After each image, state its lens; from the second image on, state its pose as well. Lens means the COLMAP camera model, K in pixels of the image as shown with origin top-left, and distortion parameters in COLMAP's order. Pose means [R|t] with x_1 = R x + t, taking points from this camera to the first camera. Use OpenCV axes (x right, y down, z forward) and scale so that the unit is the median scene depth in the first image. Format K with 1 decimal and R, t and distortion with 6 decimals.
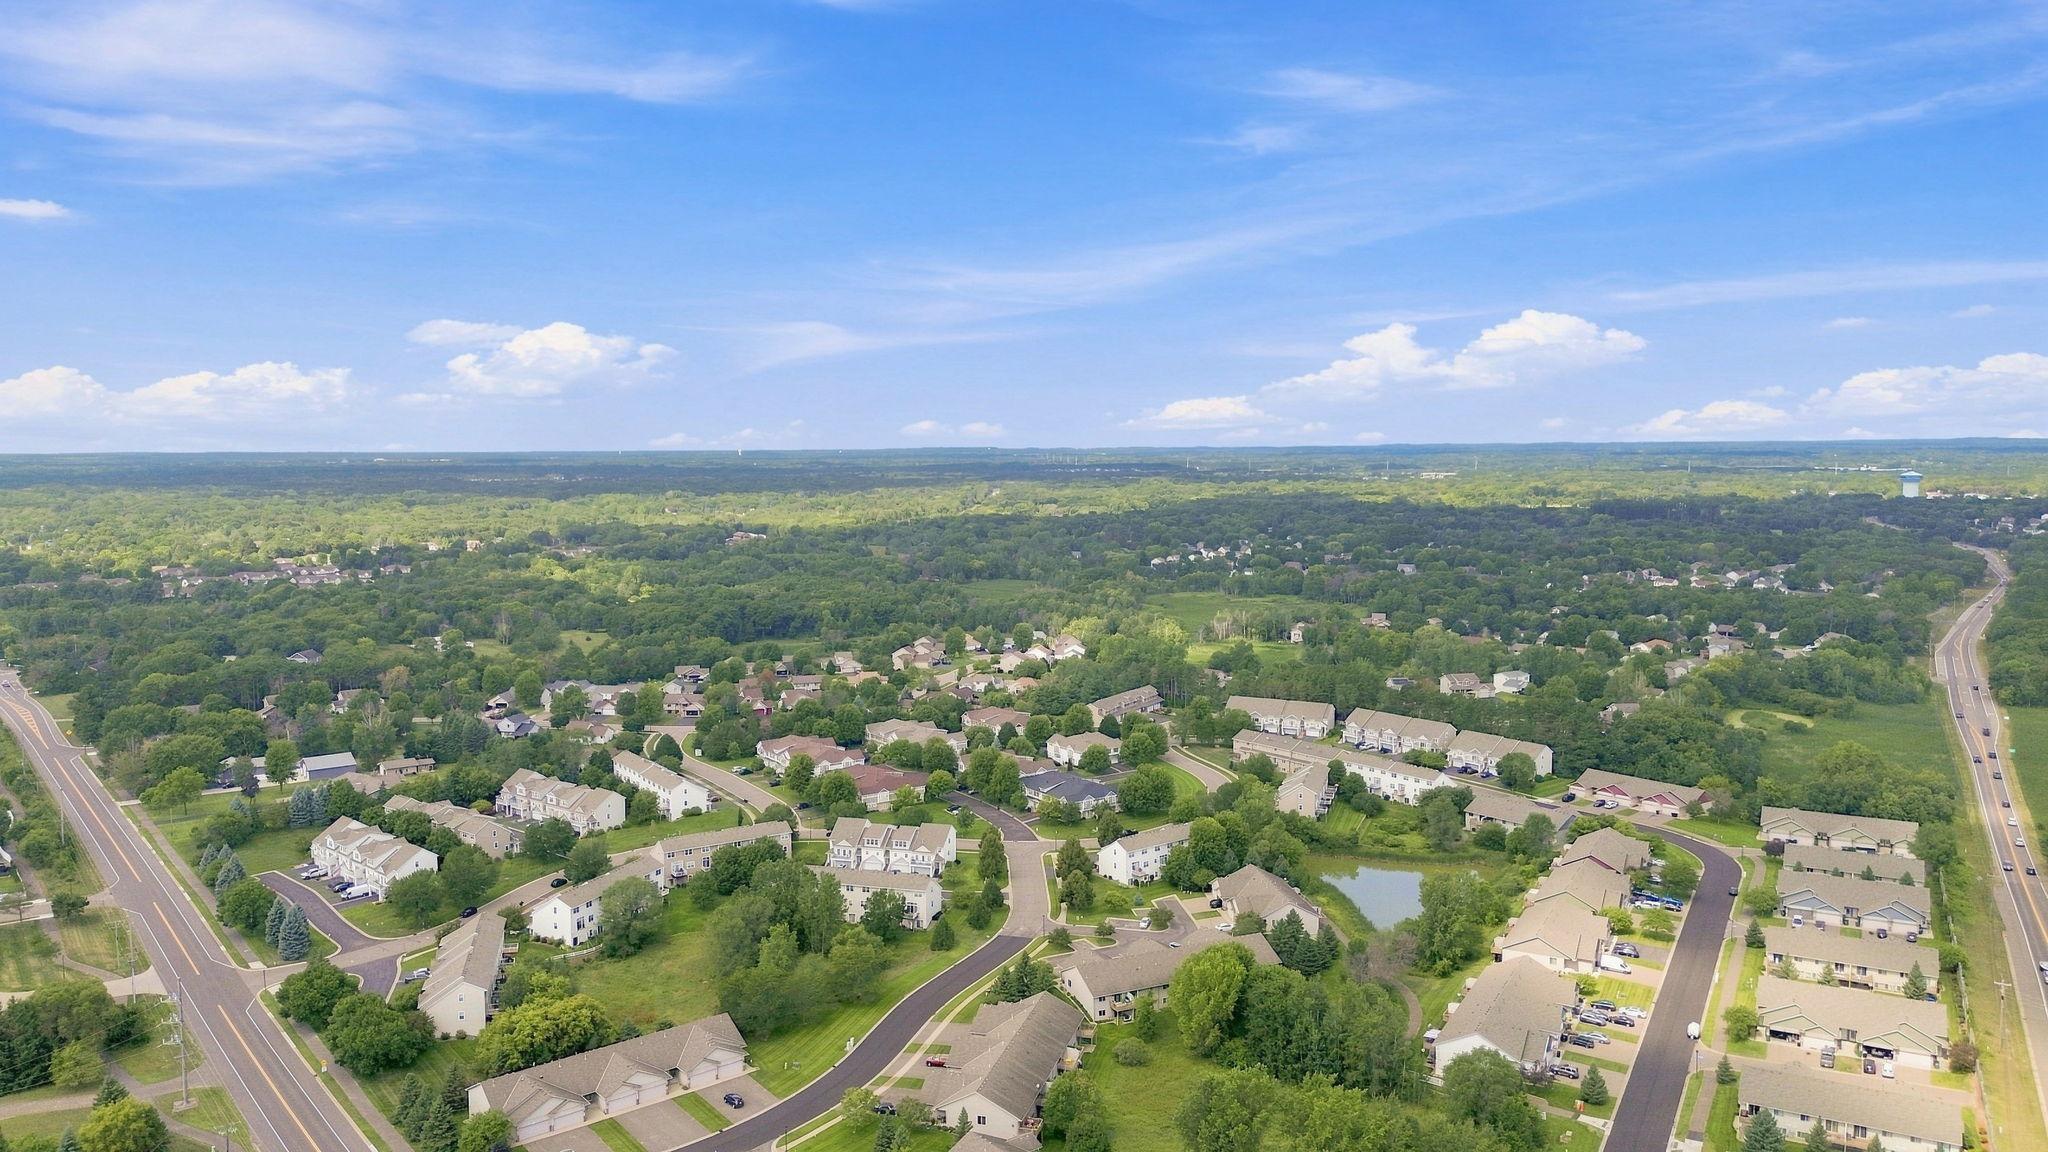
lens RADIAL K [[1442.0, 0, 1023.8], [0, 1442.0, 578.7], [0, 0, 1]] dist [0.088061, -0.094243]
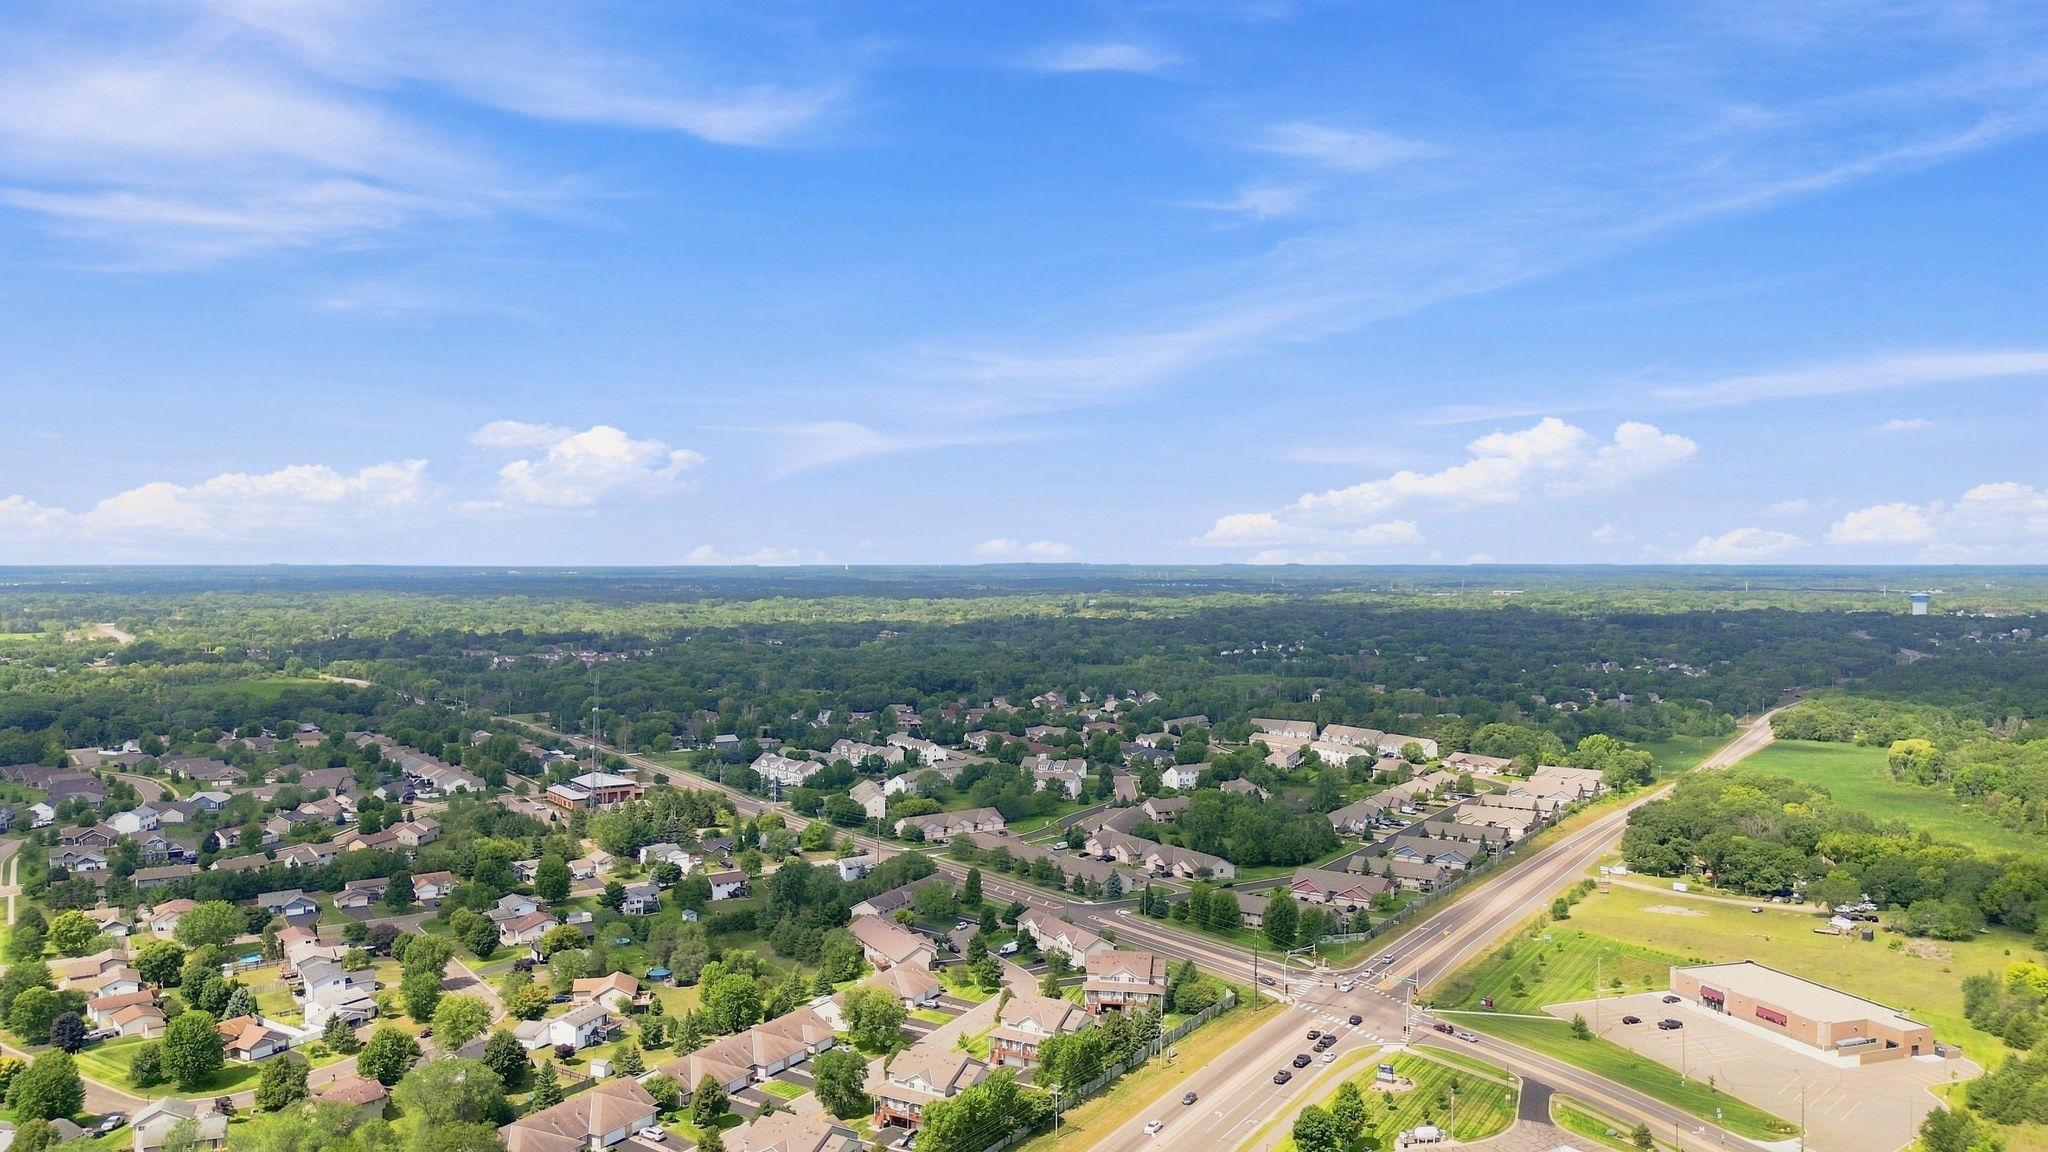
lens RADIAL K [[1442.0, 0, 1023.8], [0, 1442.0, 578.7], [0, 0, 1]] dist [0.088061, -0.094243]
pose [[0.997951, 0.007919, -0.063488, -0.008642], [-0.012947, 0.996776, -0.079180, 0.064023], [0.062656, 0.079840, 0.994837, -0.681712]]
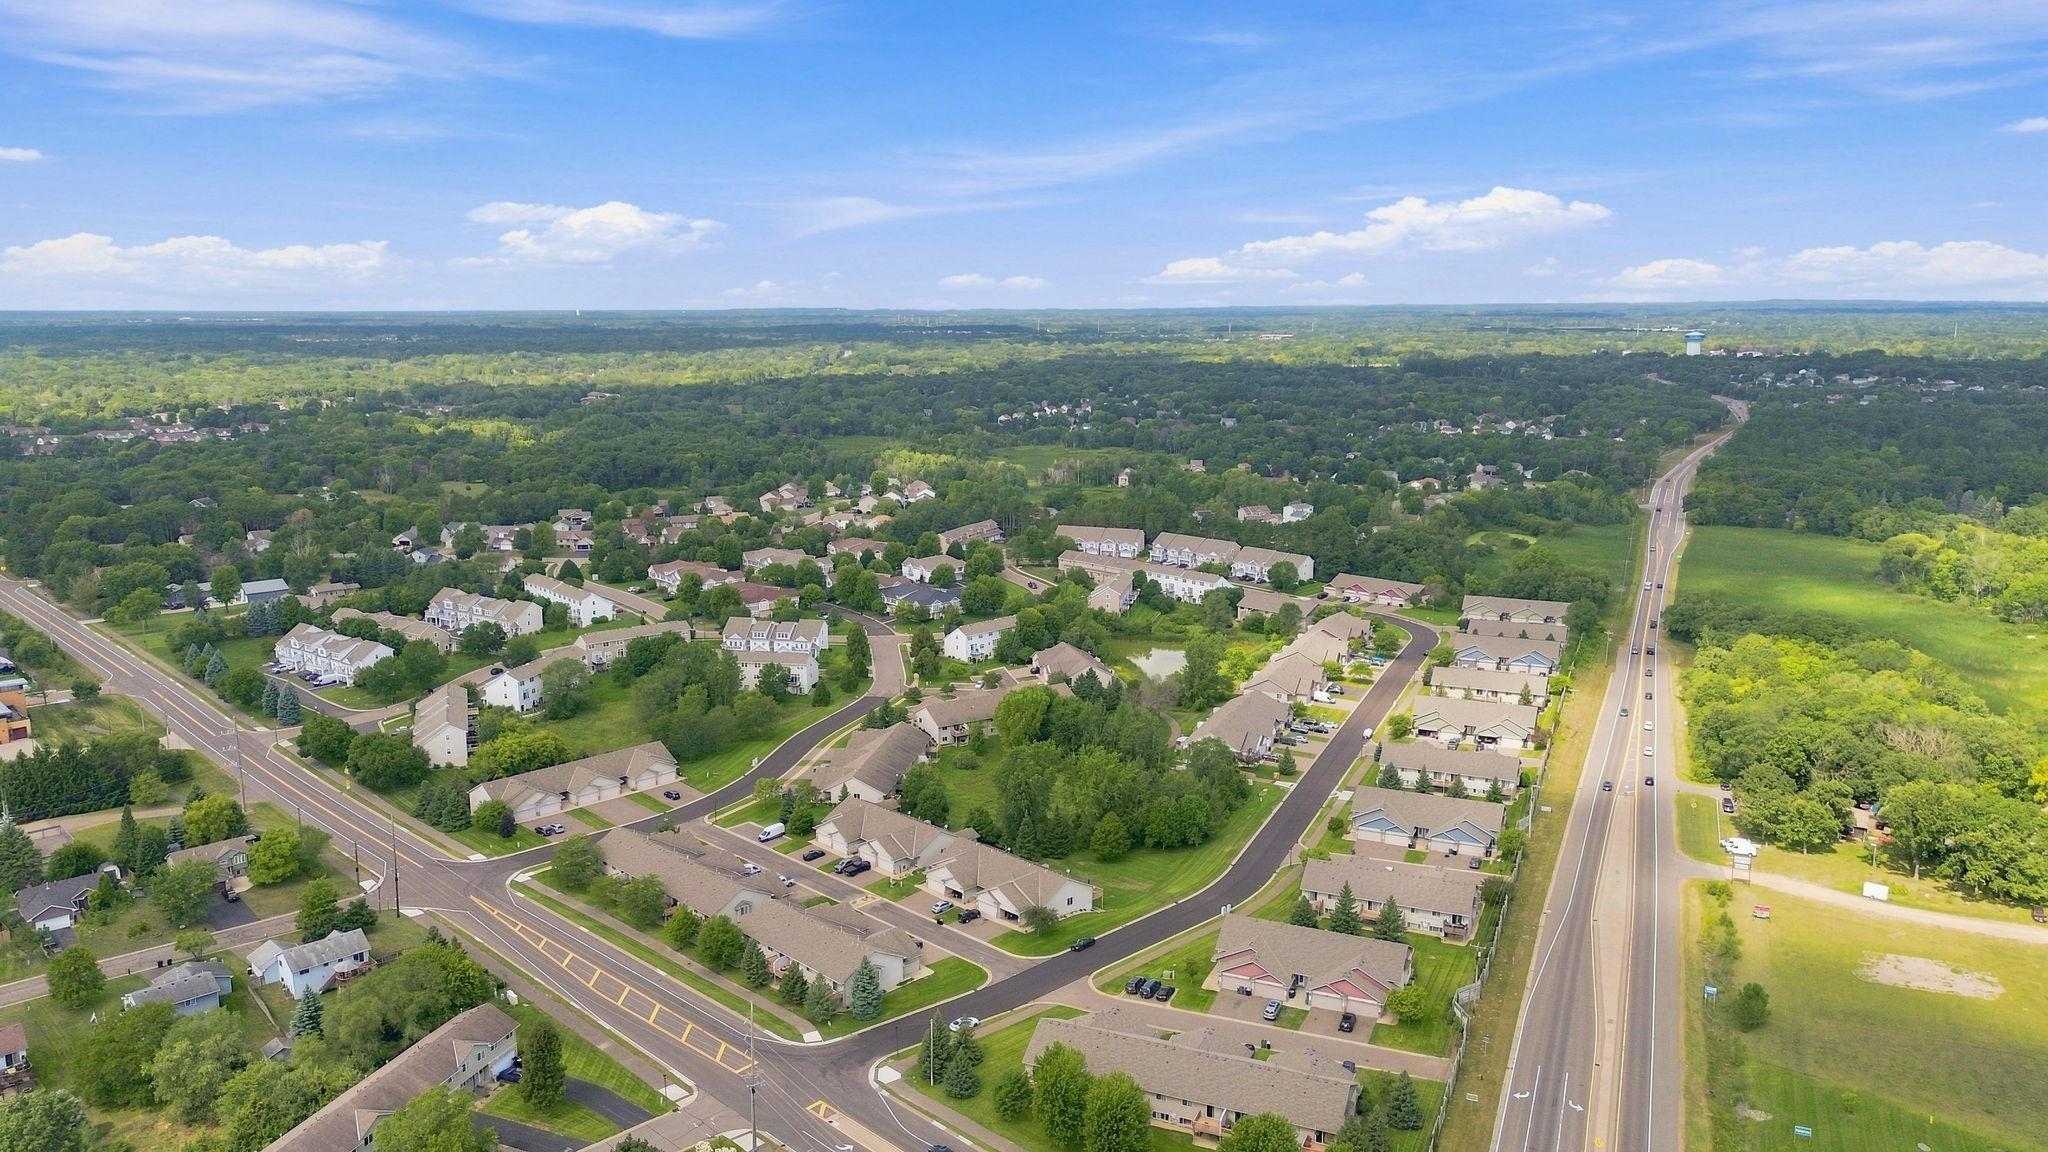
lens RADIAL K [[1442.0, 0, 1023.8], [0, 1442.0, 578.7], [0, 0, 1]] dist [0.088061, -0.094243]
pose [[0.994879, -0.017359, 0.099571, -0.001961], [0.007973, 0.995550, 0.093894, 0.016065], [-0.100758, -0.092620, 0.990590, -0.173778]]
